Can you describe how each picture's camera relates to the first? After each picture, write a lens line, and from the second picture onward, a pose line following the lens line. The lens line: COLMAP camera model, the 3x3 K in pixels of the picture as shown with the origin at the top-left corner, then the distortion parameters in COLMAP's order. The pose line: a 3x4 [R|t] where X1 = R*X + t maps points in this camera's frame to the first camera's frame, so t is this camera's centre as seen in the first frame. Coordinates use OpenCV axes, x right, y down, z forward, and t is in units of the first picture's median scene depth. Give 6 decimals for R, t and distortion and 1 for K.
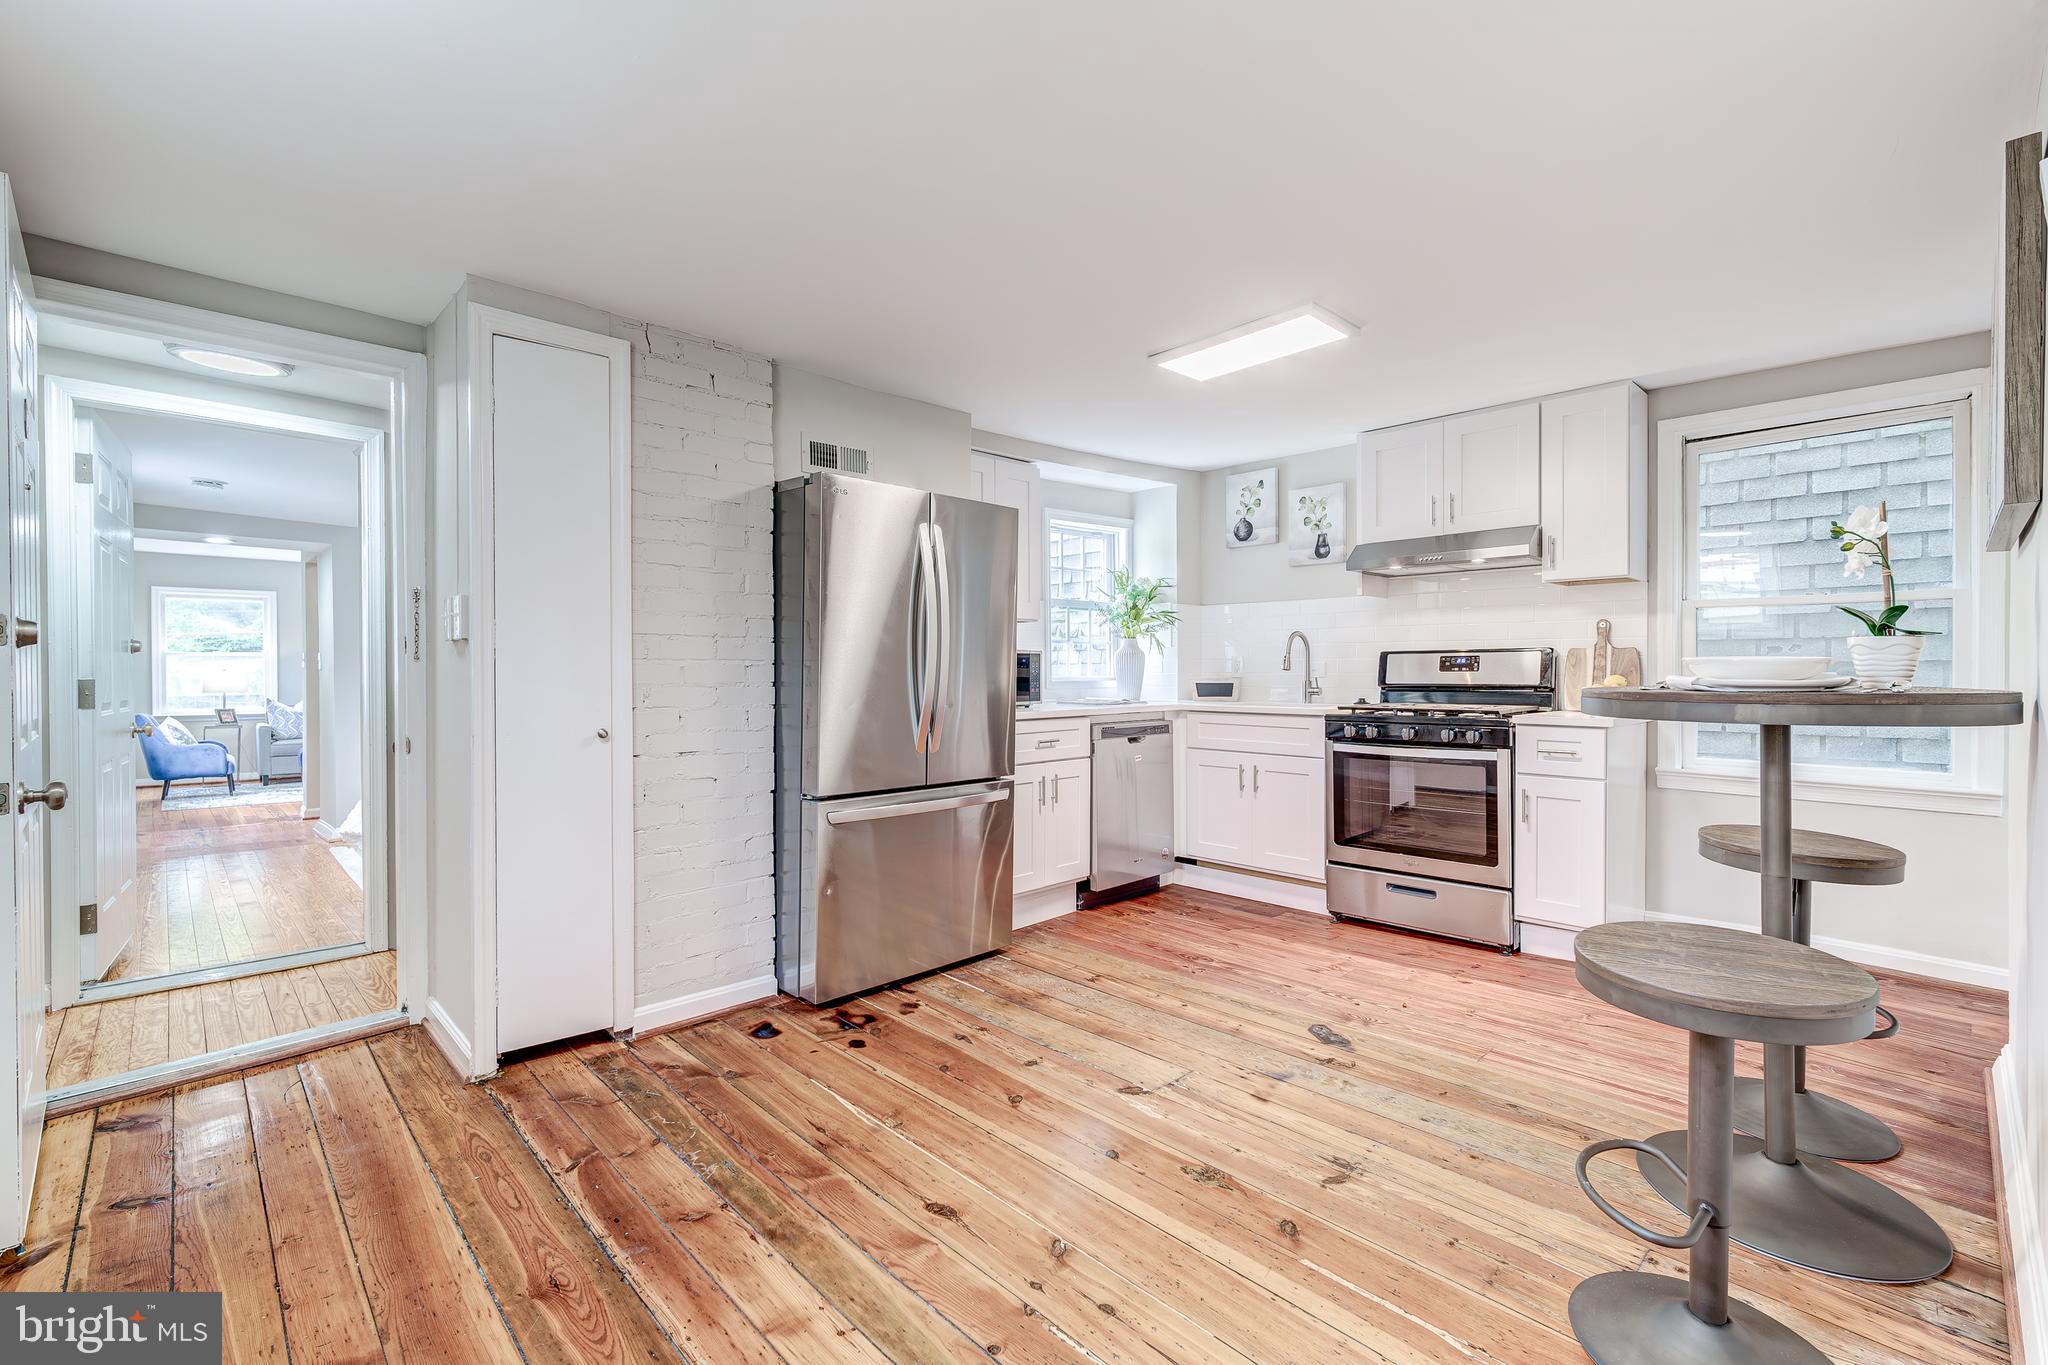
lens RADIAL K [[893.1, 0, 1033.4], [0, 893.1, 676.9], [0, 0, 1]] dist [0.002479, 0.000169]
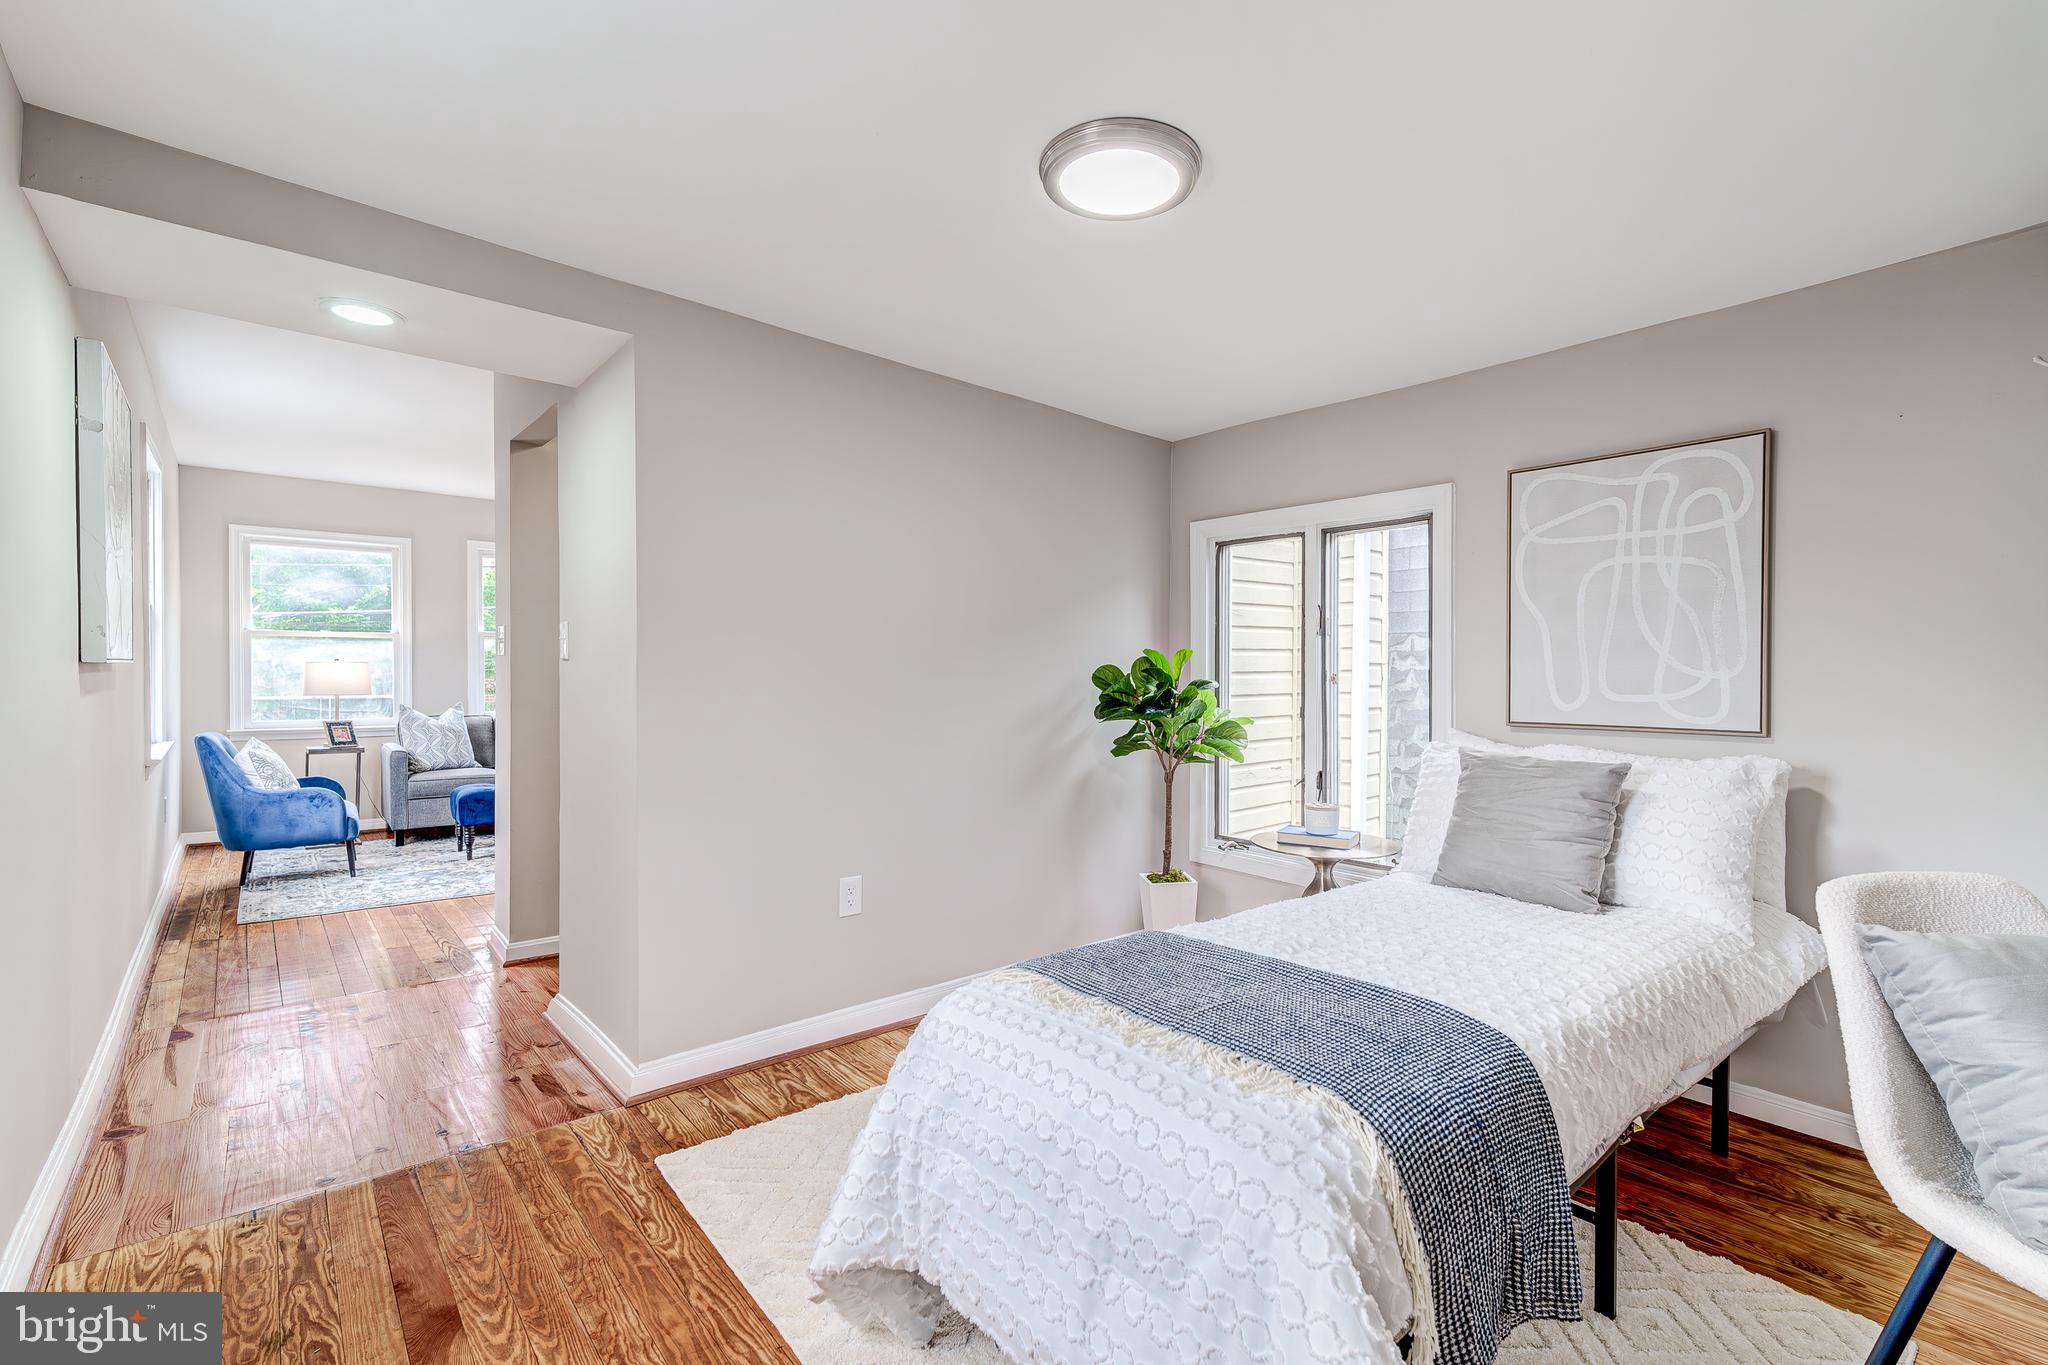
lens RADIAL K [[893.1, 0, 1009.2], [0, 893.1, 679.7], [0, 0, 1]] dist [0.002479, 0.000169]
pose [[0.997383, 0.008210, -0.071837, -0.421664], [-0.007934, 0.999960, 0.004125, 0.000694], [0.071868, -0.003544, 0.997408, 0.442716]]
